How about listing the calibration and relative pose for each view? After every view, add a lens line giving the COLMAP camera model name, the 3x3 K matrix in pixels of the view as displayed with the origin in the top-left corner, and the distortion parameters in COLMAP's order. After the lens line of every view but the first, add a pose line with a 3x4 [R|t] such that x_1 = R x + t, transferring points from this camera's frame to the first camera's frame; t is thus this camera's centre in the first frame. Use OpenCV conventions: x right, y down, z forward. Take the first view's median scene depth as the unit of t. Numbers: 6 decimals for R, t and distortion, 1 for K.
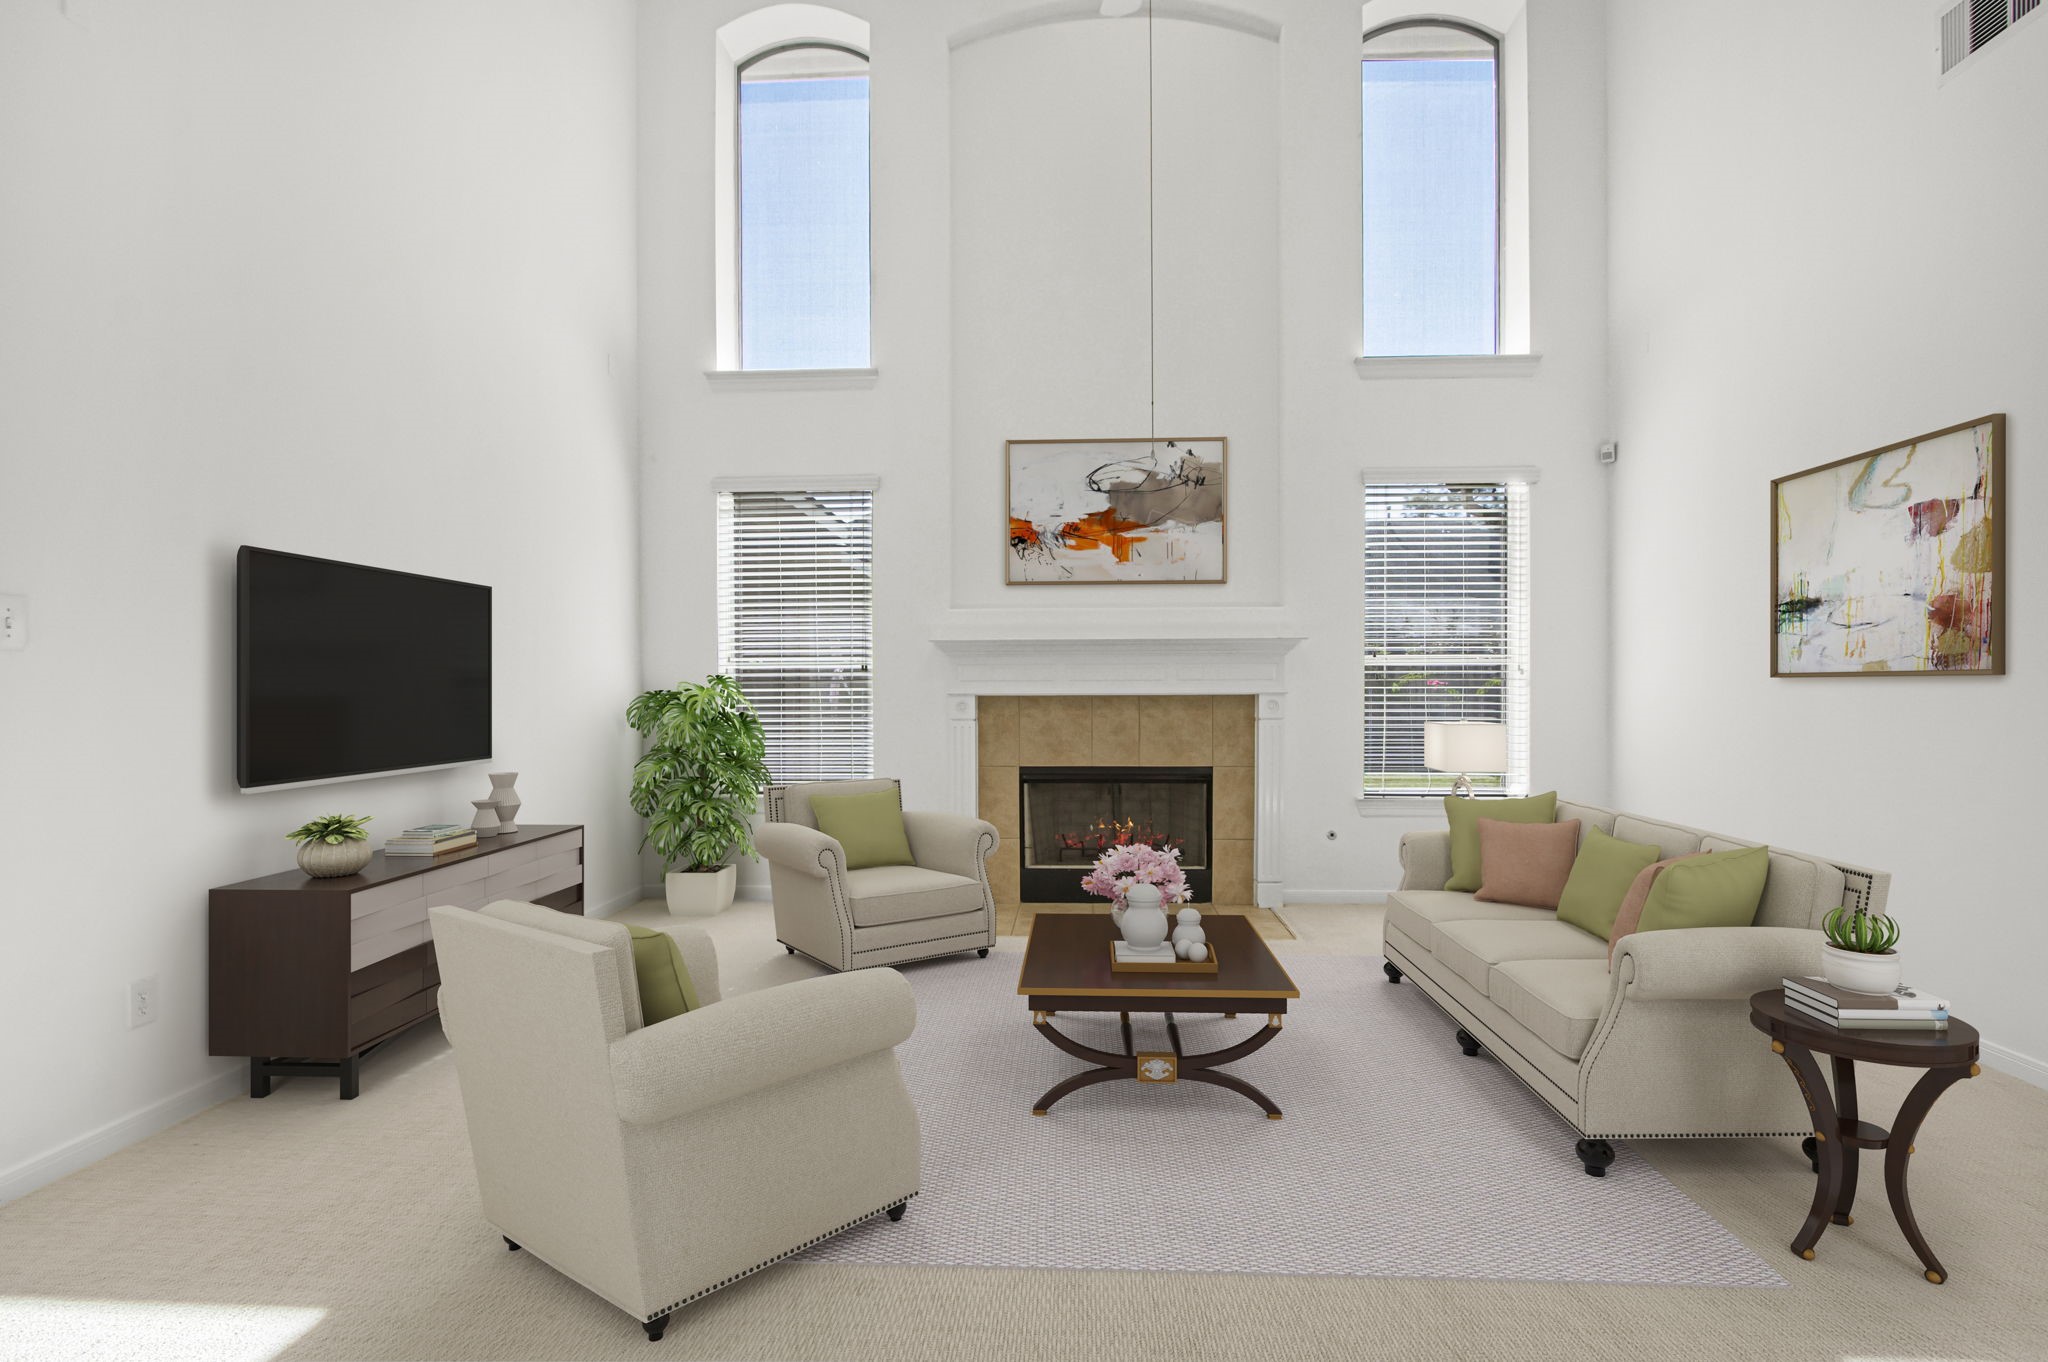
lens RADIAL K [[961.2, 0, 1023.2], [0, 961.2, 684.8], [0, 0, 1]] dist [0.003757, 0.003677]
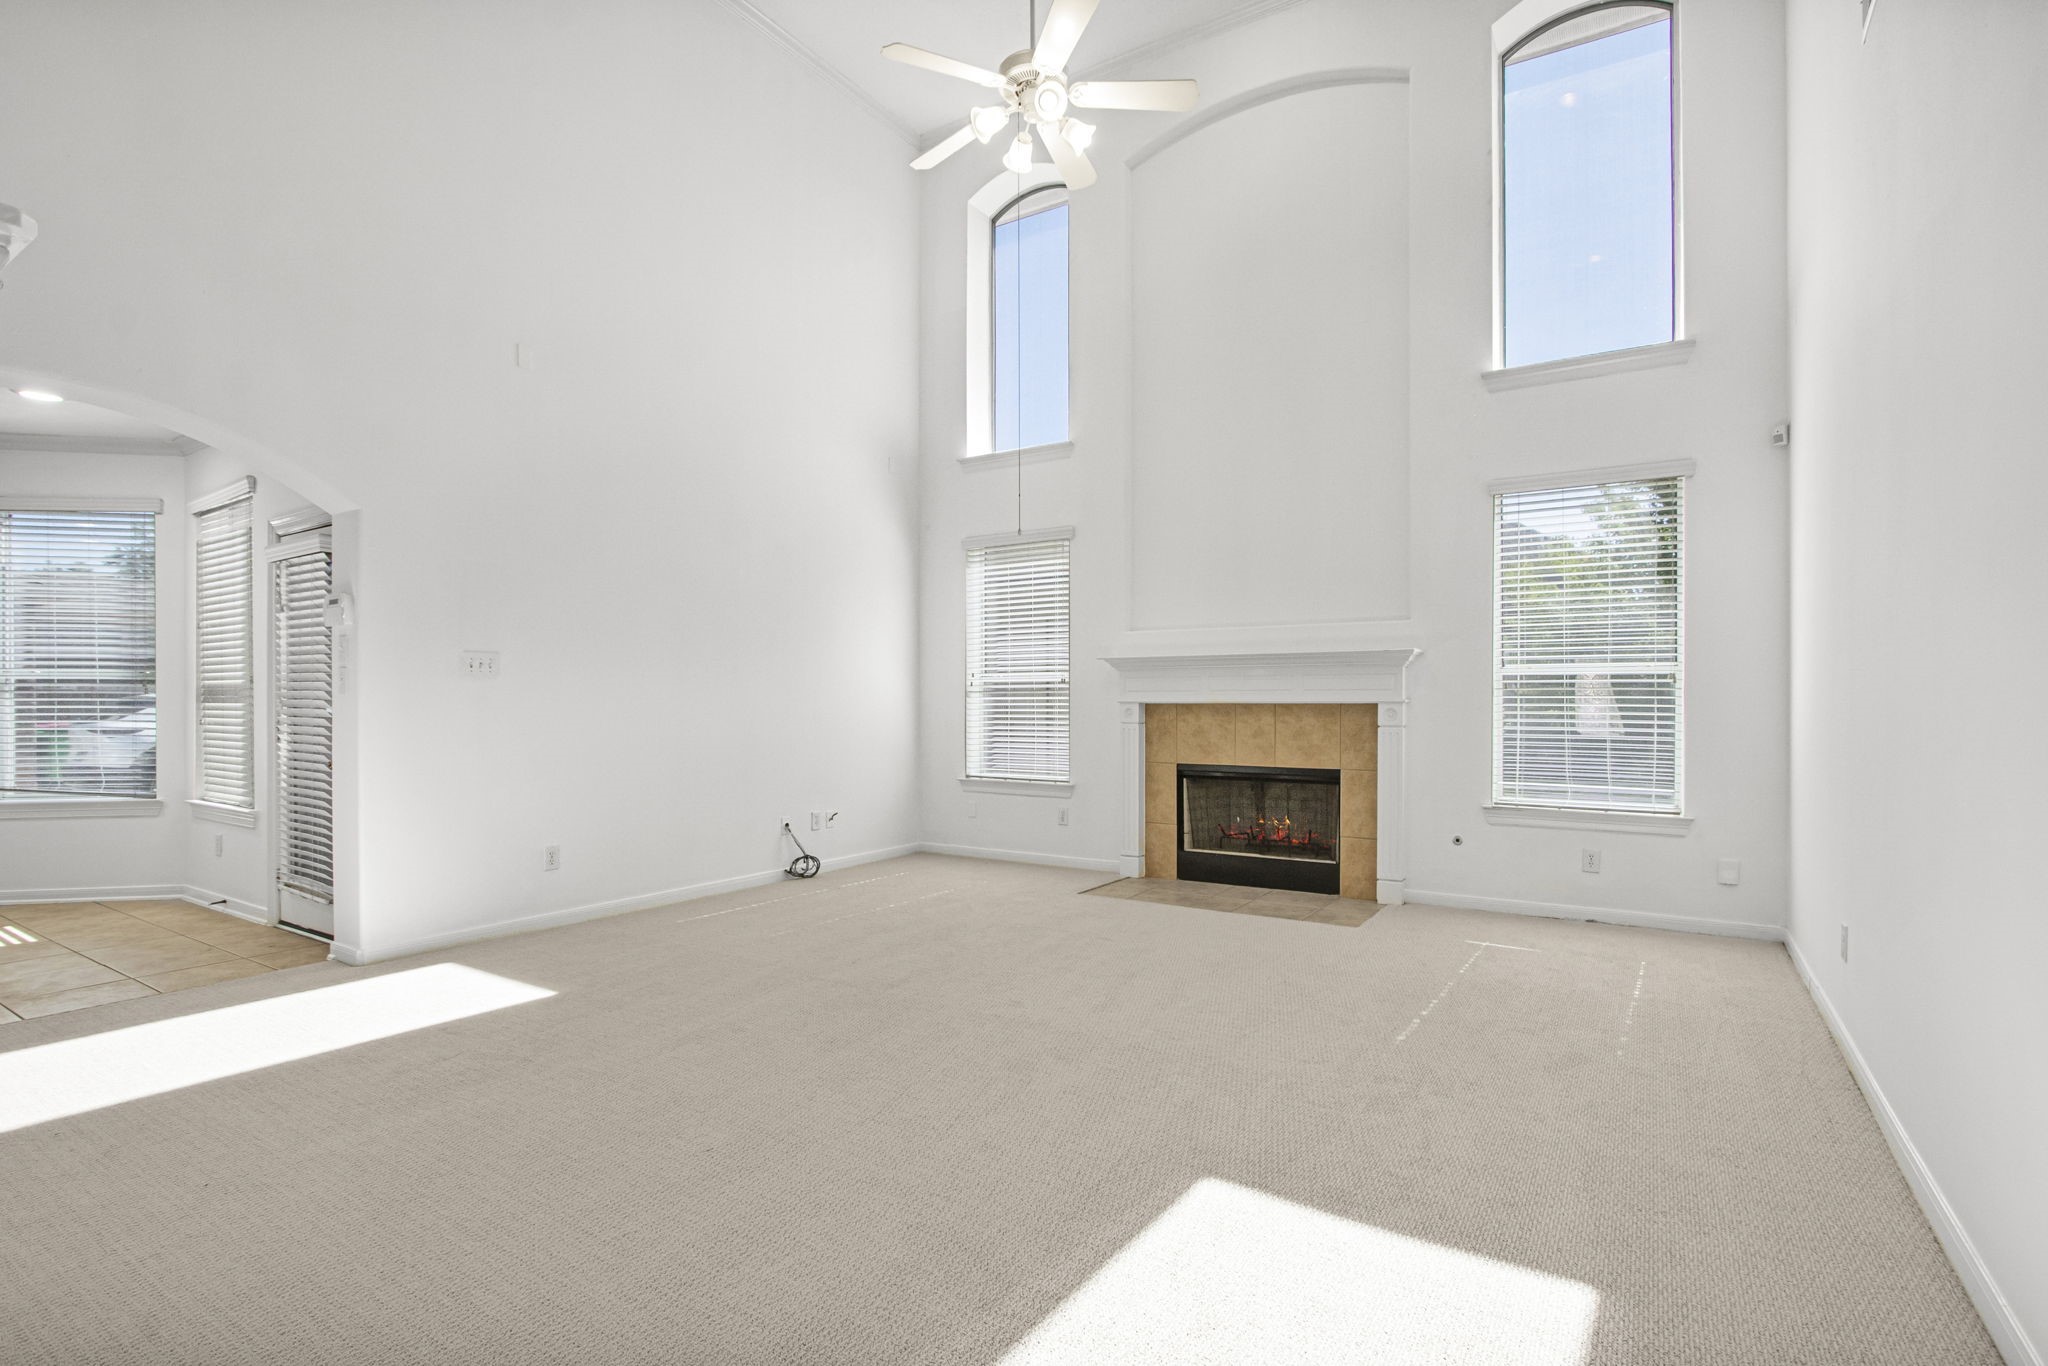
lens RADIAL K [[961.2, 0, 1030.4], [0, 961.2, 688.6], [0, 0, 1]] dist [0.003757, 0.003677]
pose [[0.872424, -0.002562, -0.488744, 0.417992], [-0.000348, 0.999983, -0.005863, 0.000264], [0.488750, 0.005285, 0.872408, -0.116178]]
